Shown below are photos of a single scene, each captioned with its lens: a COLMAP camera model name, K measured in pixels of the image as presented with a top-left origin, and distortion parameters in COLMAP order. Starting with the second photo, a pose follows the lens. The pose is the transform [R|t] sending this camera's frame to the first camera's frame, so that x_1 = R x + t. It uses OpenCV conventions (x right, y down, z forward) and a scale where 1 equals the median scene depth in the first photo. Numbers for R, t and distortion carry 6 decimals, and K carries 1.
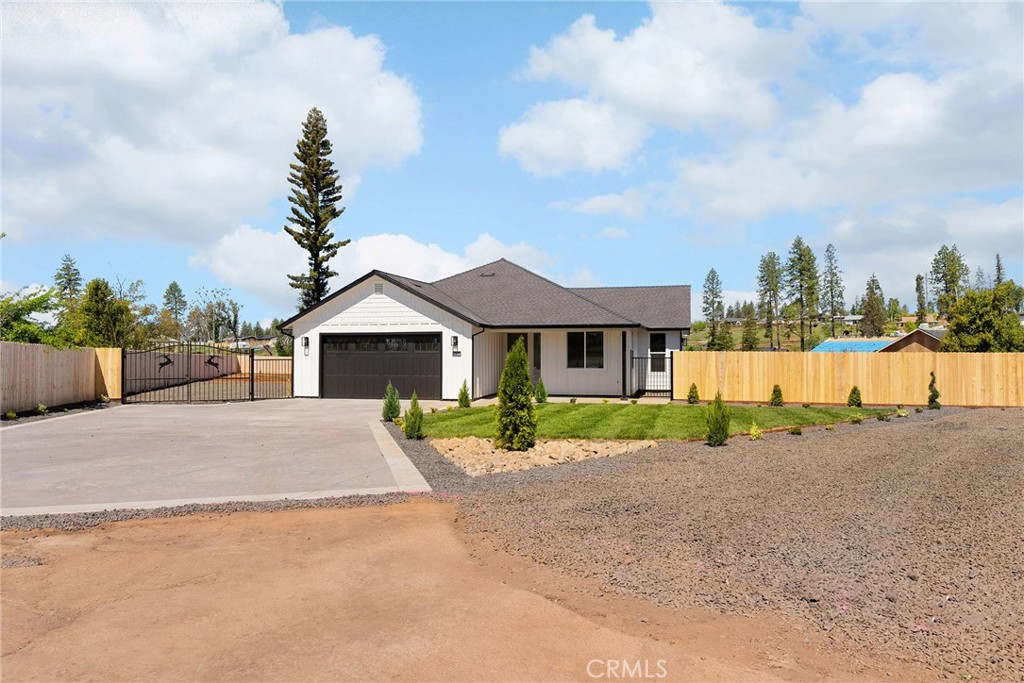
lens RADIAL K [[692.5, 0, 512.9], [0, 692.5, 339.6], [0, 0, 1]] dist [-0.011586, -0.007362]
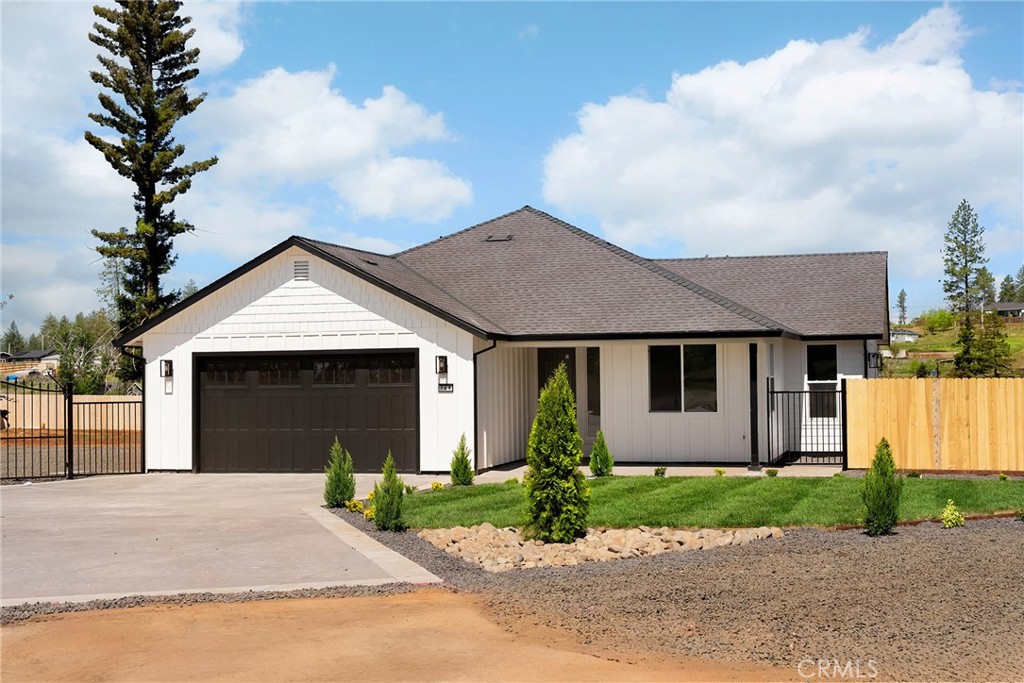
lens RADIAL K [[1459.1, 0, 512.5], [0, 1459.1, 342.1], [0, 0, 1]] dist [0.032214, 0.000000]
pose [[0.999660, -0.011231, -0.023528, -0.001098], [0.011048, 0.999908, -0.007887, -0.005790], [0.023614, 0.007624, 0.999692, -0.141859]]
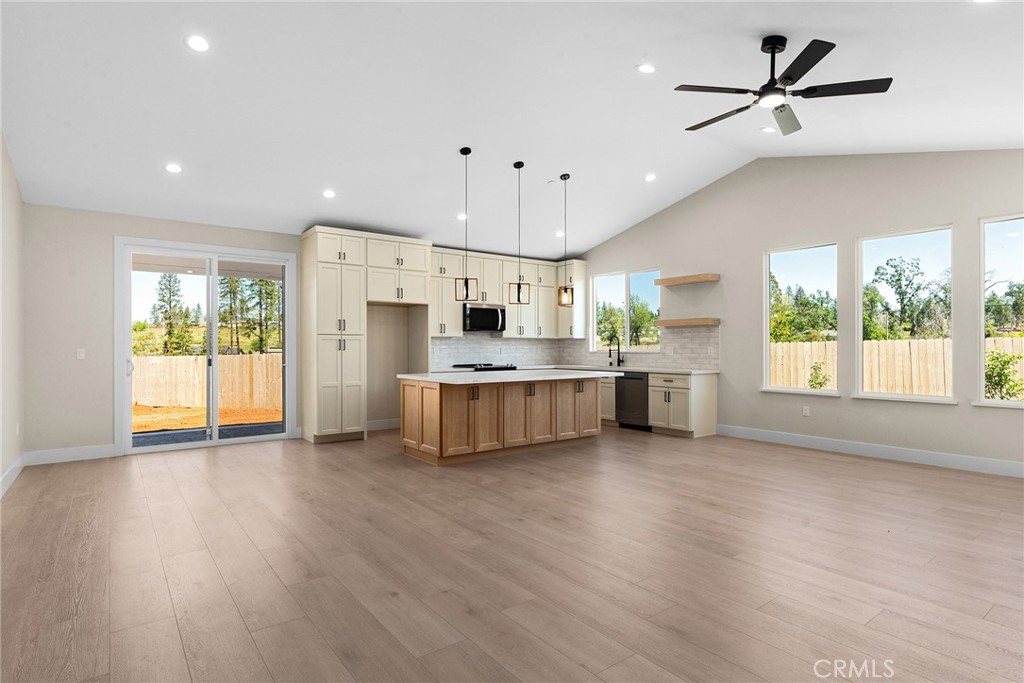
lens RADIAL K [[529.9, 0, 512.5], [0, 529.9, 343.5], [0, 0, 1]] dist [0.000385, 0.000046]
pose [[0.626134, 0.004212, 0.779704, 0.054906], [-0.008249, 0.999965, 0.001222, 0.024340], [-0.779671, -0.007197, 0.626147, 1.338585]]
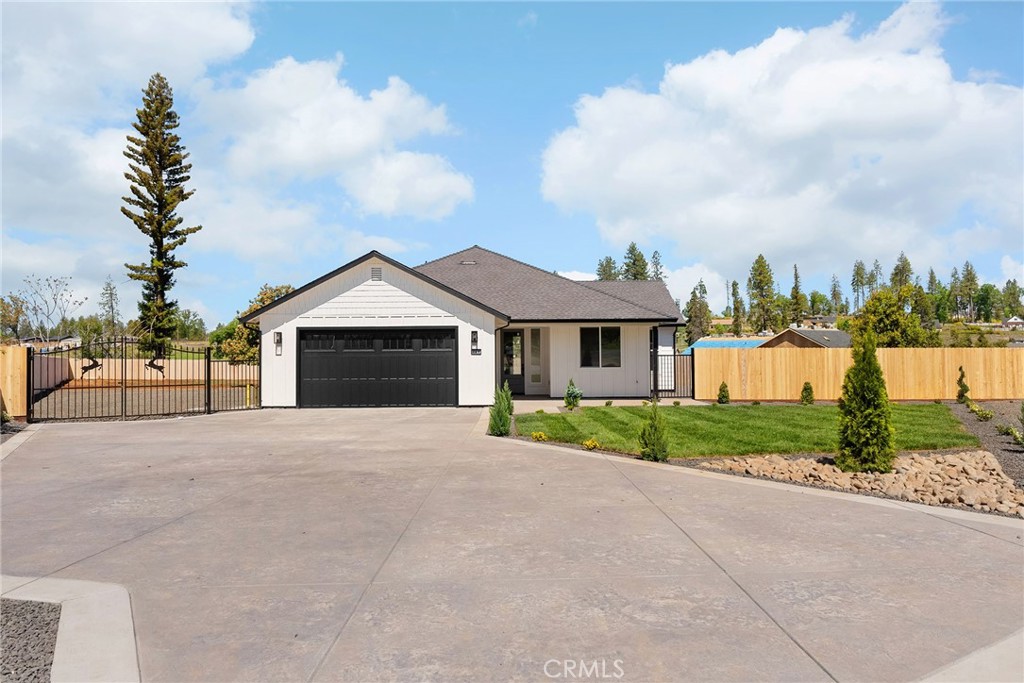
lens RADIAL K [[692.5, 0, 516.6], [0, 692.5, 337.8], [0, 0, 1]] dist [-0.011586, -0.007362]
pose [[0.967154, -0.000018, 0.254190, -0.236156], [0.000989, 0.999993, -0.003694, 0.006100], [-0.254188, 0.003824, 0.967147, 0.154127]]
